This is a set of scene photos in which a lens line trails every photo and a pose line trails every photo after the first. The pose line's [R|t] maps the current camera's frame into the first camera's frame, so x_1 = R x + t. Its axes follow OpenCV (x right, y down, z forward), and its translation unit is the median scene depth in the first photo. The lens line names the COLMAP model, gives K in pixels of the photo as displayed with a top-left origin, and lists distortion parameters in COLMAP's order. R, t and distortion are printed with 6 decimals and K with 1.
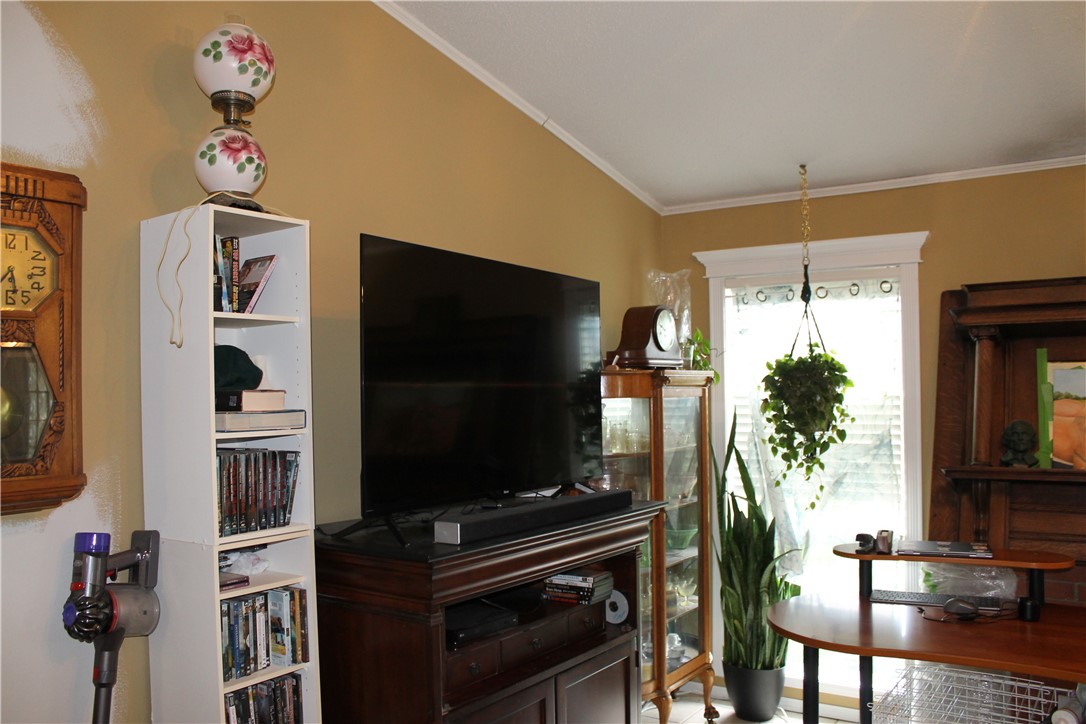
lens RADIAL K [[893.5, 0, 543.0], [0, 893.5, 362.0], [0, 0, 1]] dist [-0.085613, 0.001962]
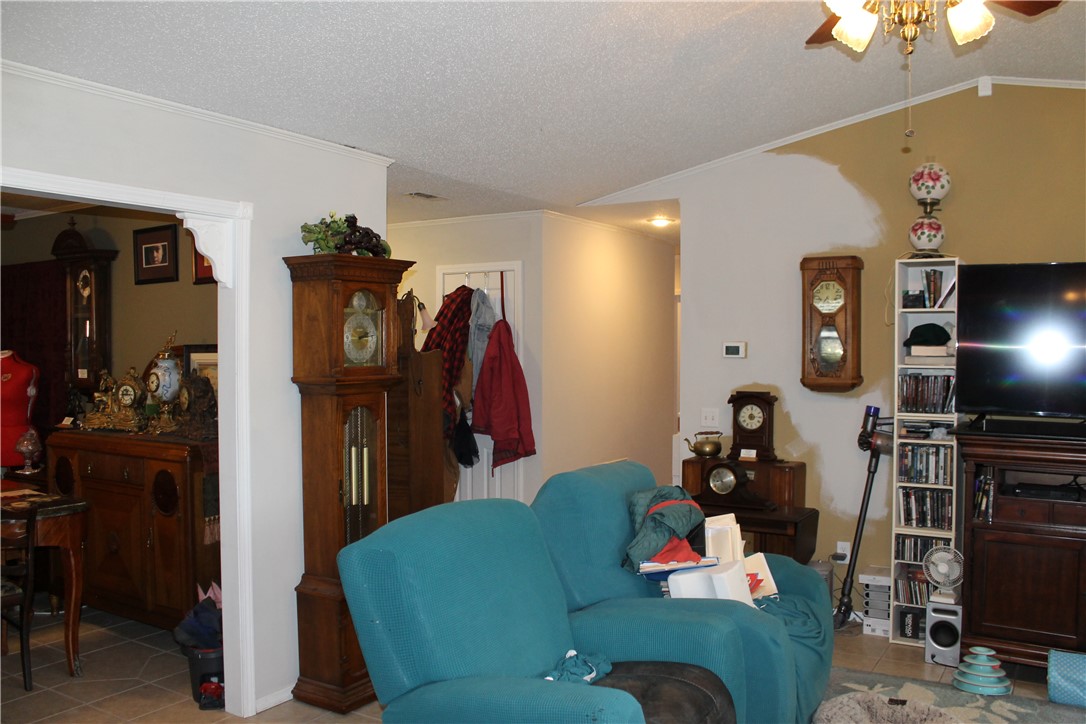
lens RADIAL K [[893.5, 0, 543.0], [0, 893.5, 362.0], [0, 0, 1]] dist [-0.085613, 0.001962]
pose [[0.063948, 0.030884, -0.997475, 1.665112], [0.019940, 0.999282, 0.032219, -0.013518], [0.997754, -0.021950, 0.063287, -0.017242]]
